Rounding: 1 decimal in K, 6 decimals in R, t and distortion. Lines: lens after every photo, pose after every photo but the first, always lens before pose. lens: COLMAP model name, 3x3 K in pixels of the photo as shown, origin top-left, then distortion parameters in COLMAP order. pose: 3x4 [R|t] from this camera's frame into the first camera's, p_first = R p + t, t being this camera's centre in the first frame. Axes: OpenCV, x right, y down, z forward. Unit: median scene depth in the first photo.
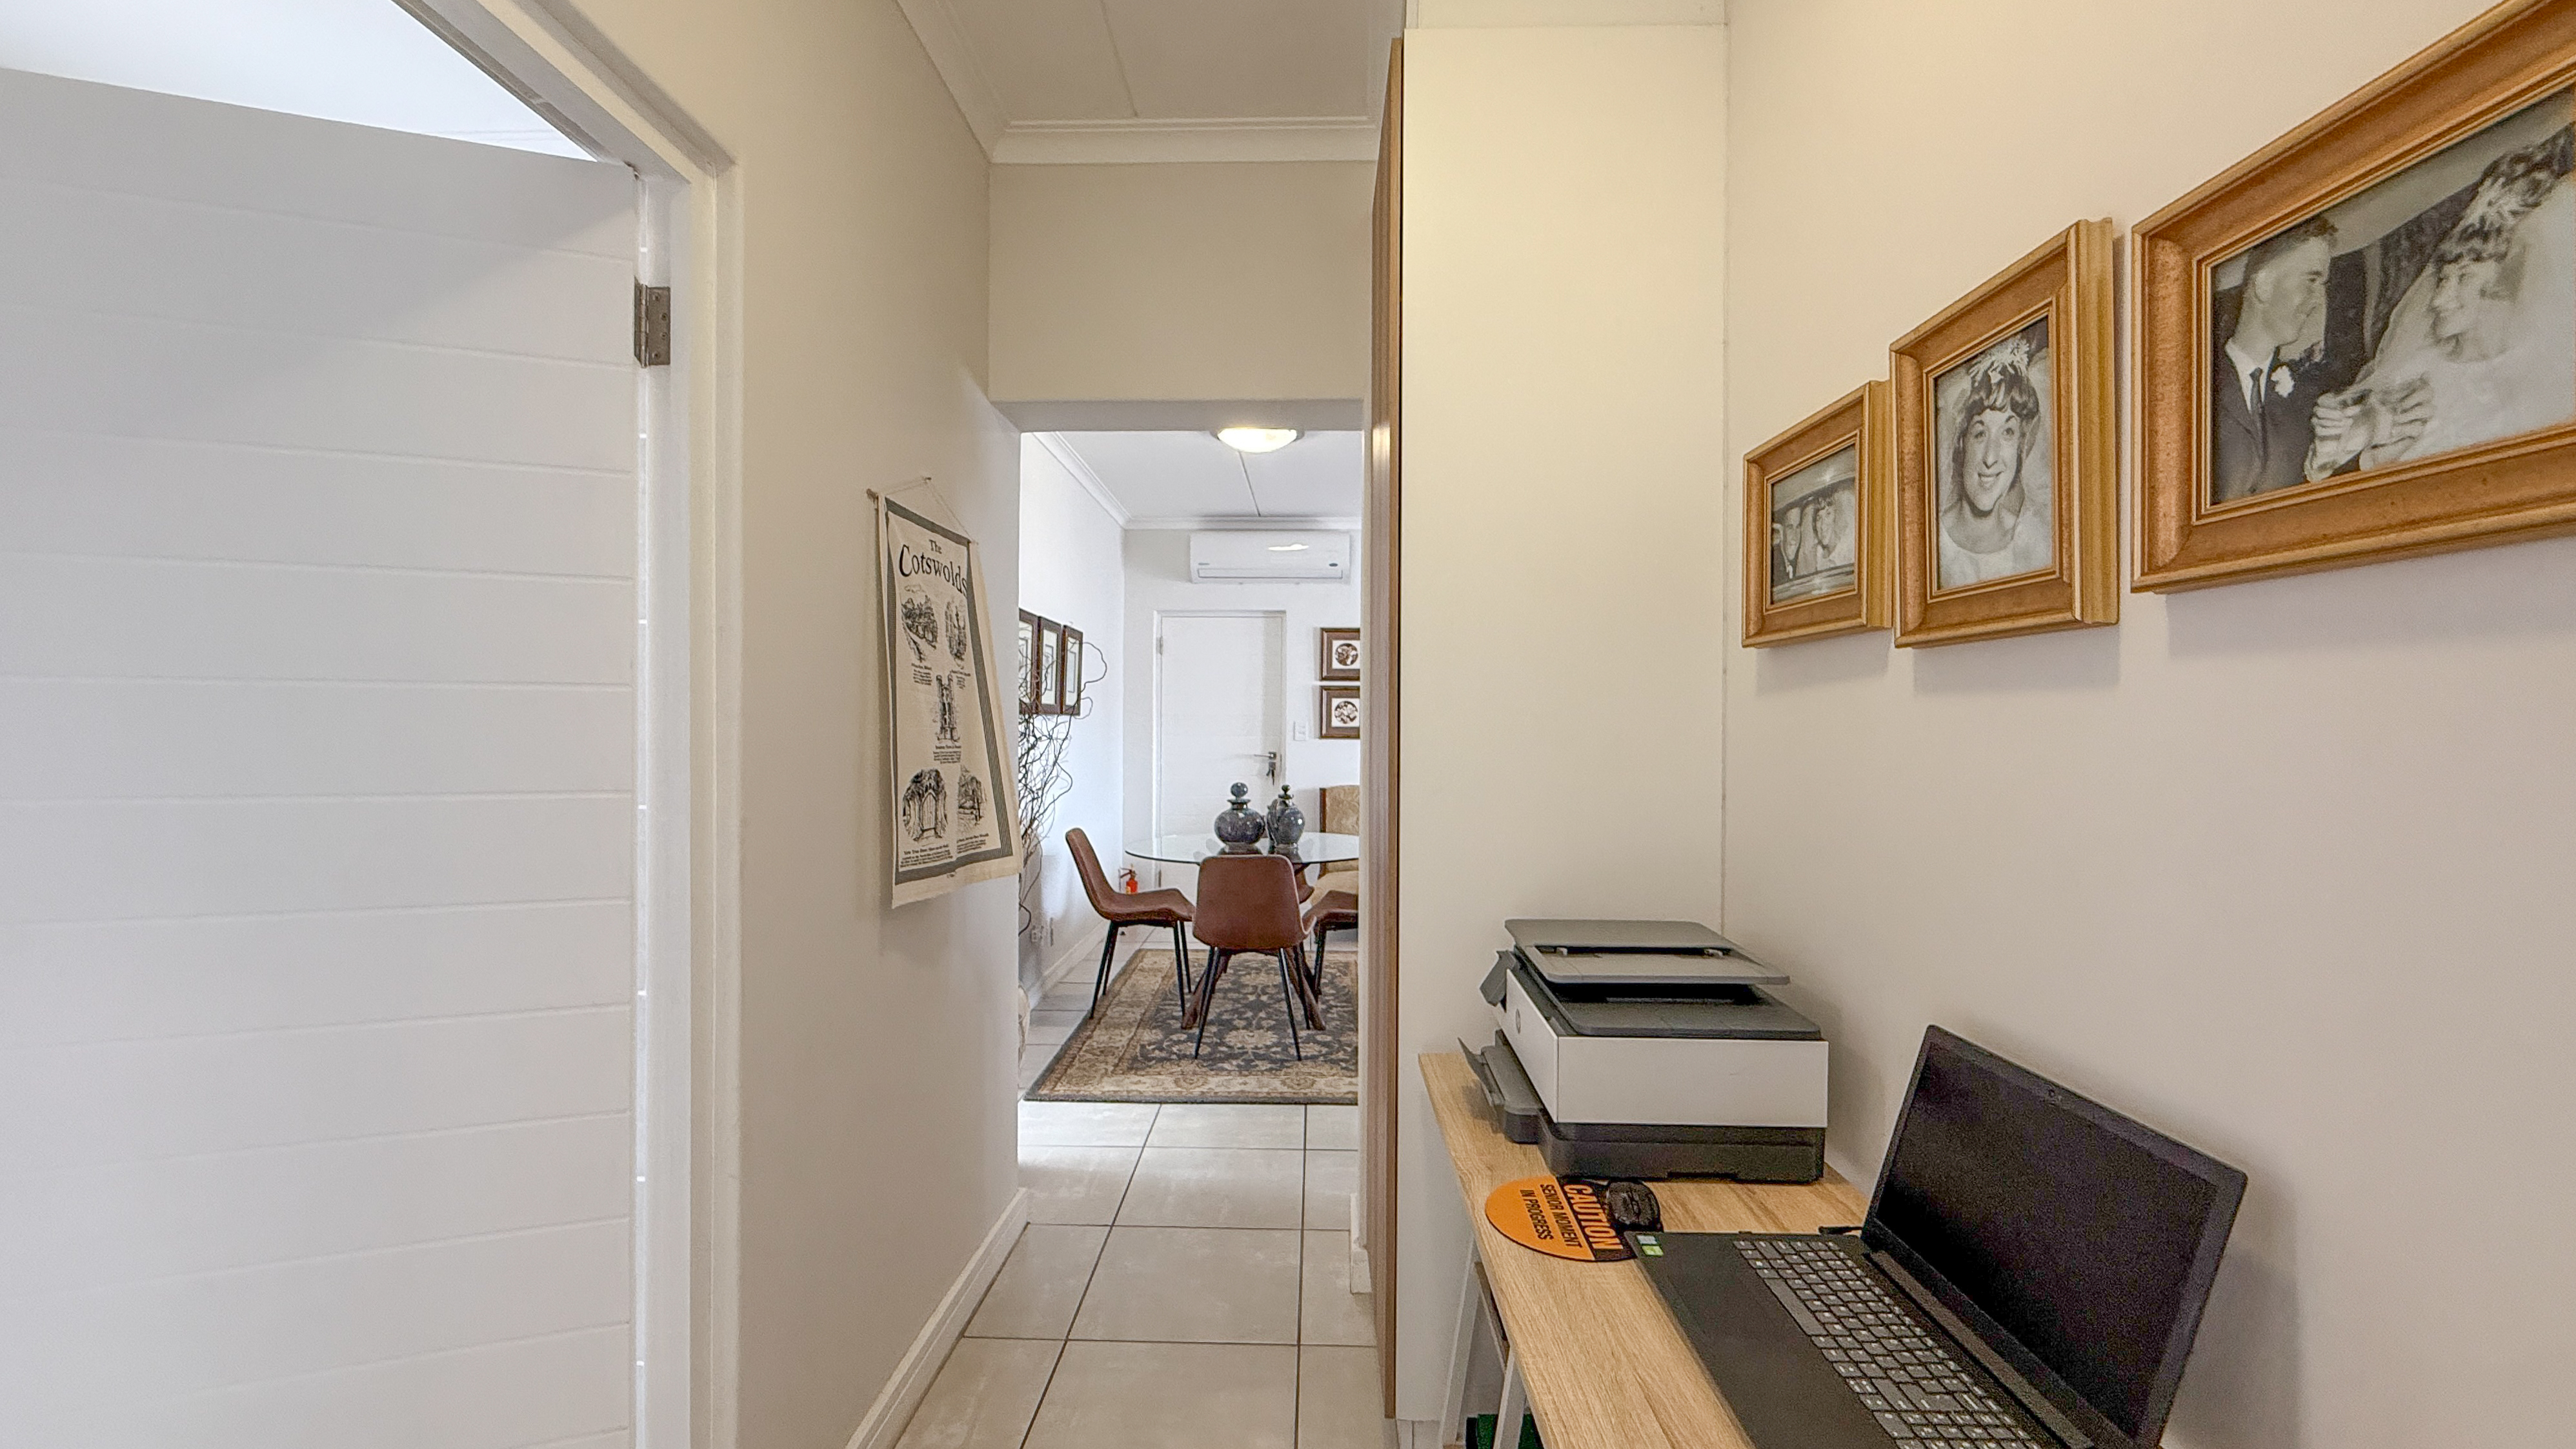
lens RADIAL K [[1018.5, 0, 1287.5], [0, 1018.5, 721.2], [0, 0, 1]] dist [0.000201, 0.000307]
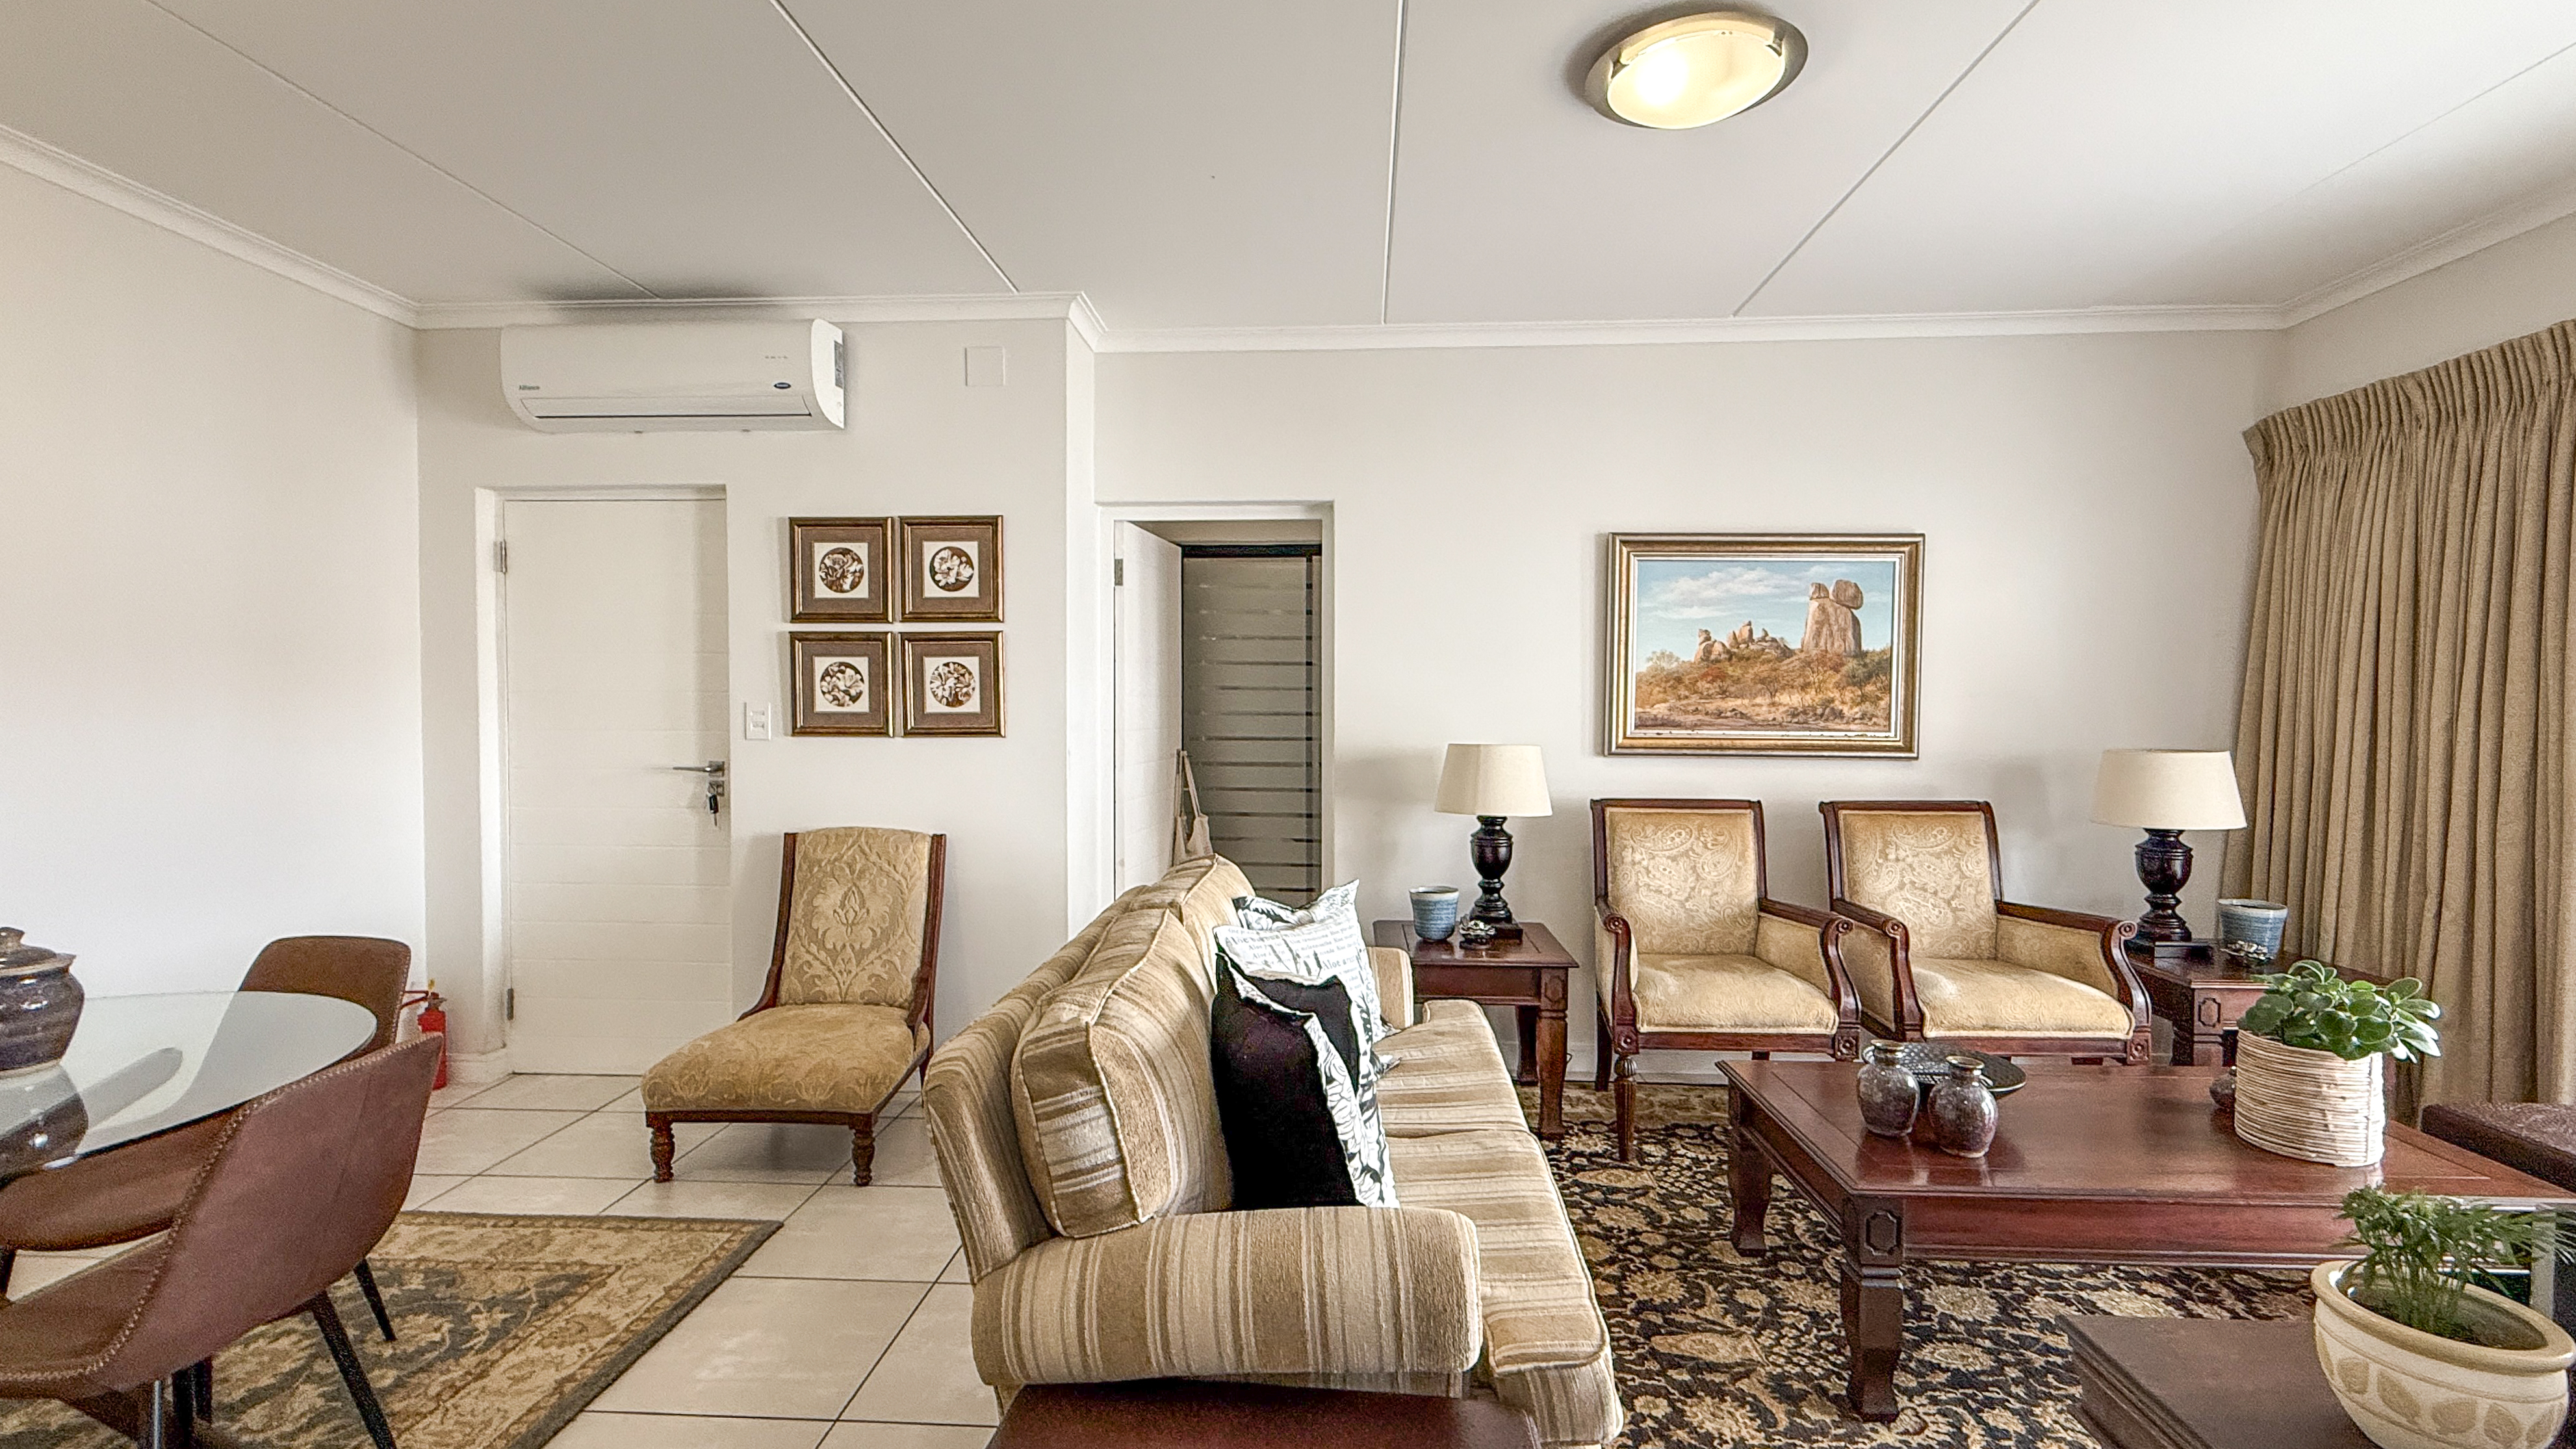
lens RADIAL K [[1123.2, 0, 1287.2], [0, 1123.2, 724.5], [0, 0, 1]] dist [-0.002078, 0.000836]
pose [[0.999826, -0.003941, -0.018242, 0.290742], [0.004412, 0.999656, 0.025850, -0.002029], [0.018134, -0.025926, 0.999499, 0.441518]]
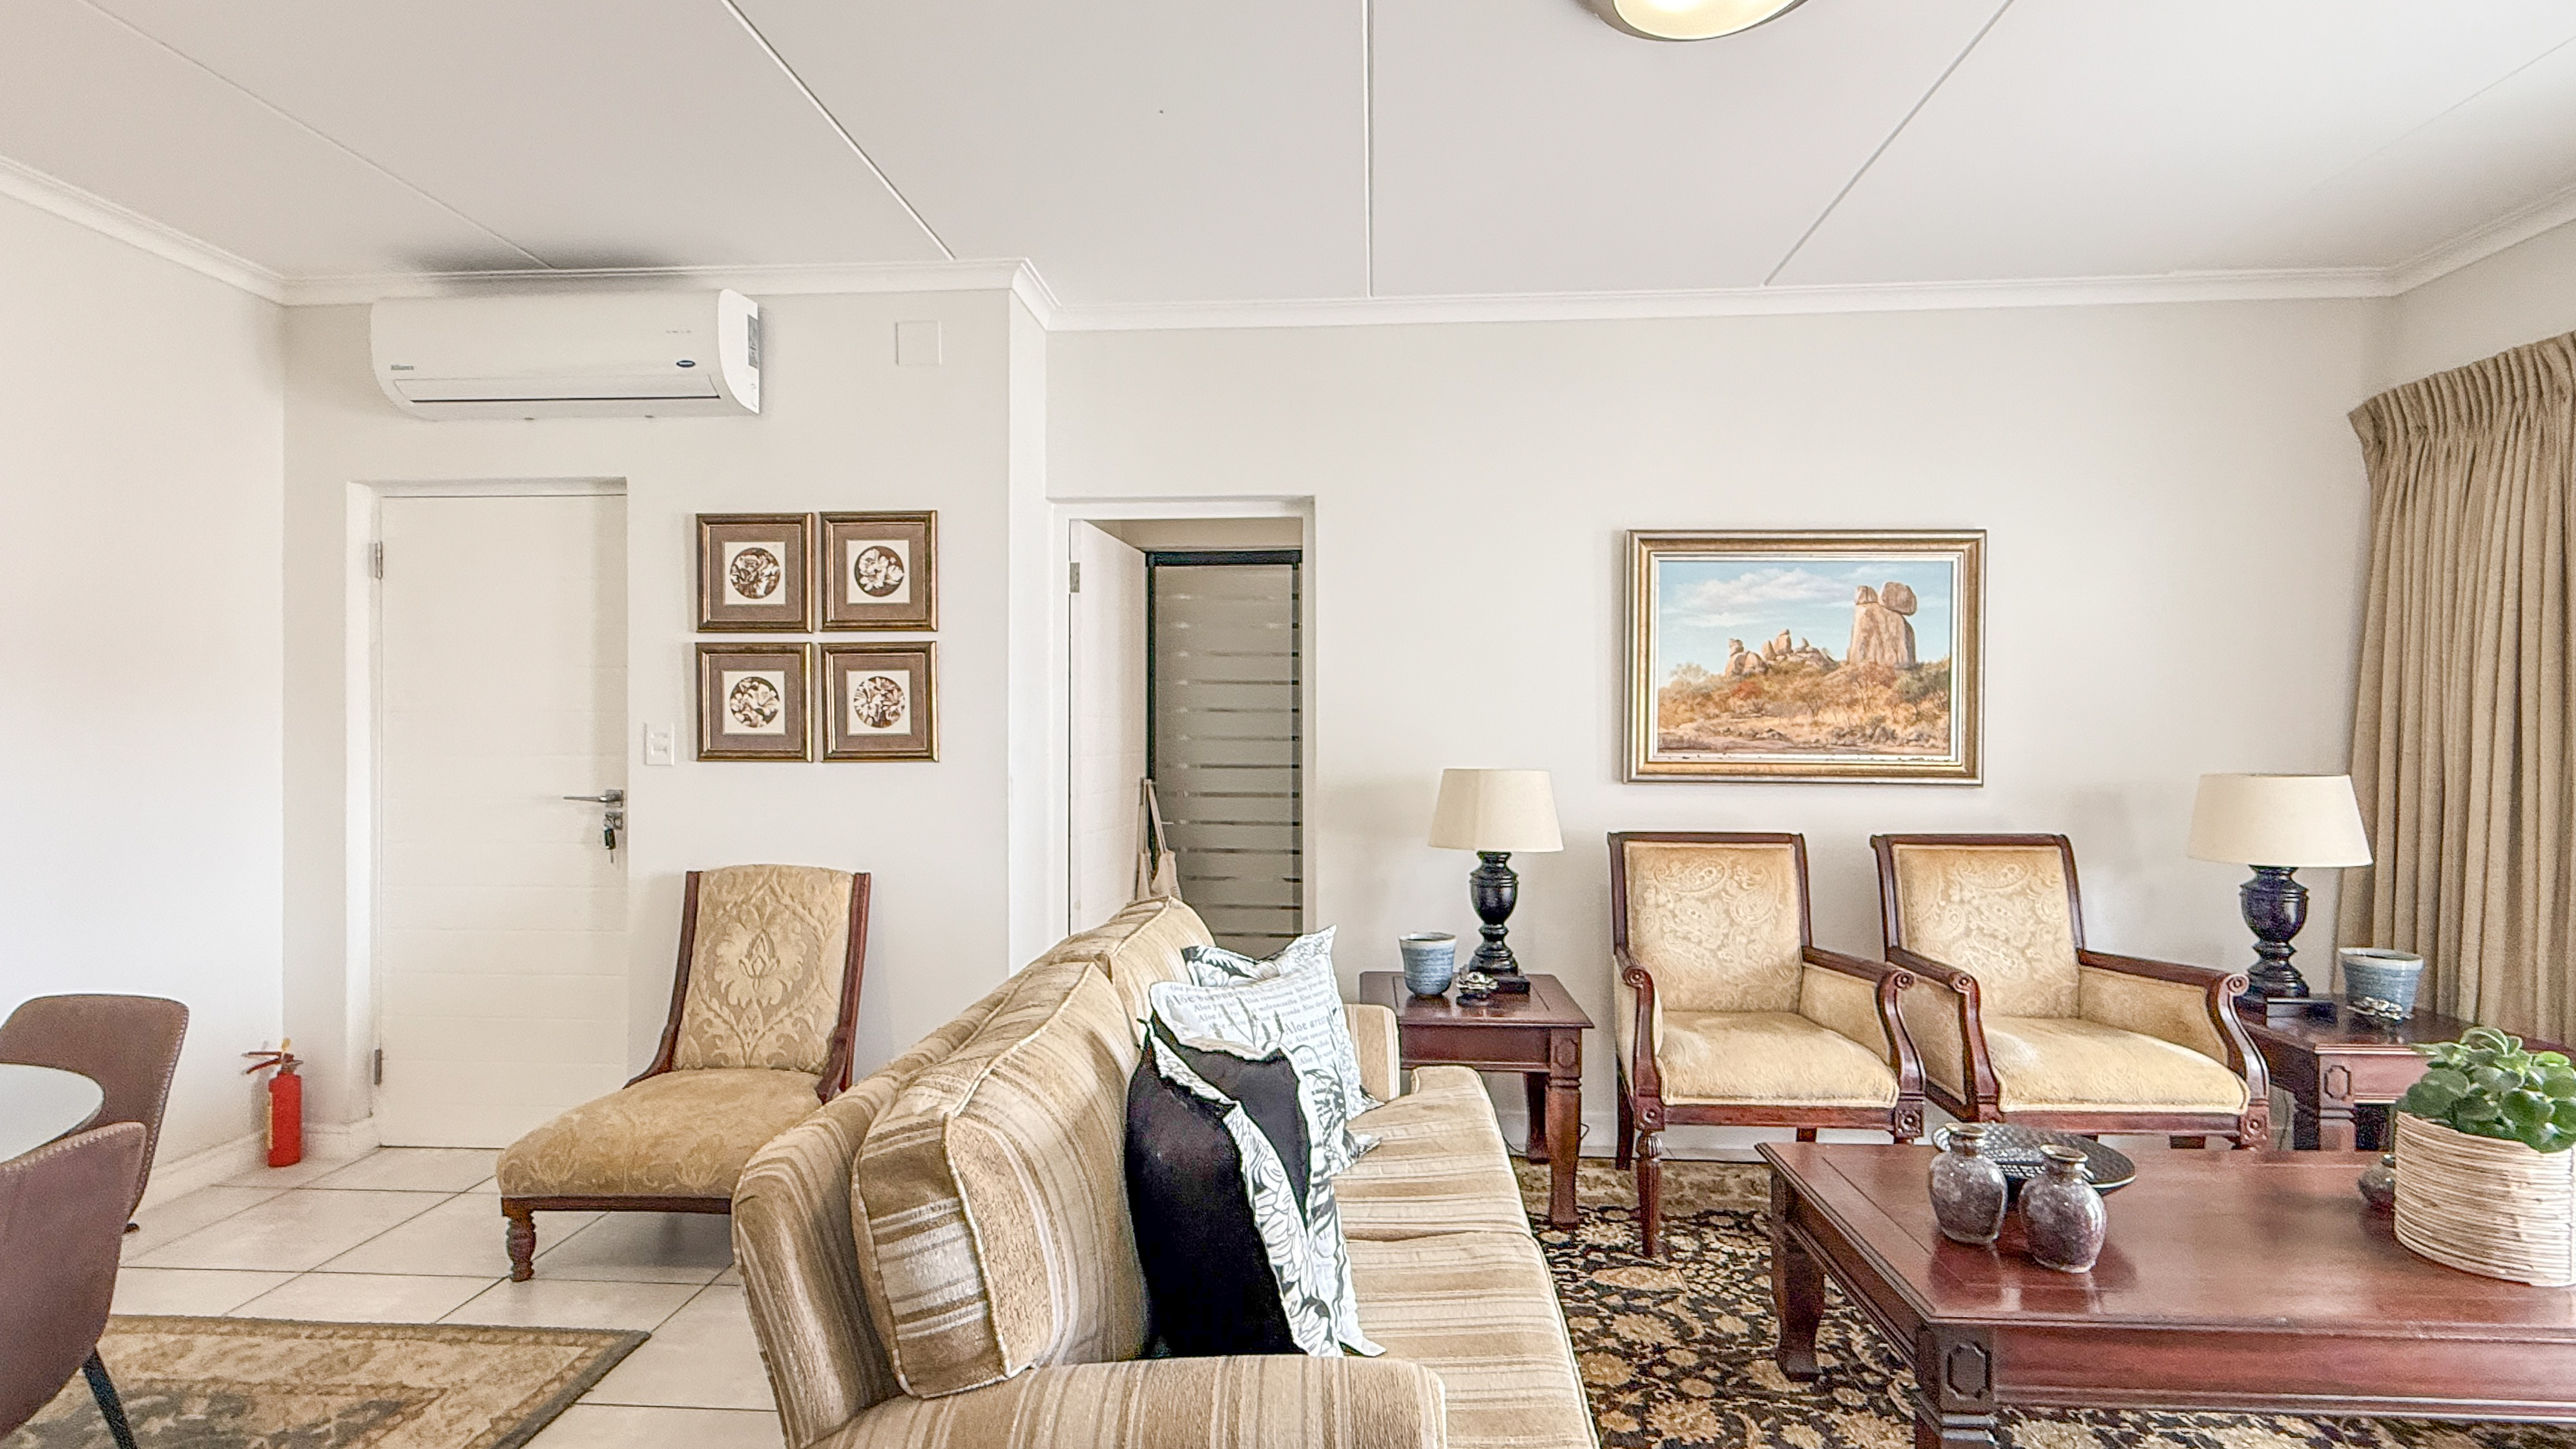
lens RADIAL K [[1186.9, 0, 1285.2], [0, 1186.9, 726.5], [0, 0, 1]] dist [-0.000693, -0.000404]
pose [[0.999636, -0.005863, -0.026330, 0.305392], [0.005863, 0.999983, -0.000091, 0.003540], [0.026330, -0.000063, 0.999653, 0.483081]]
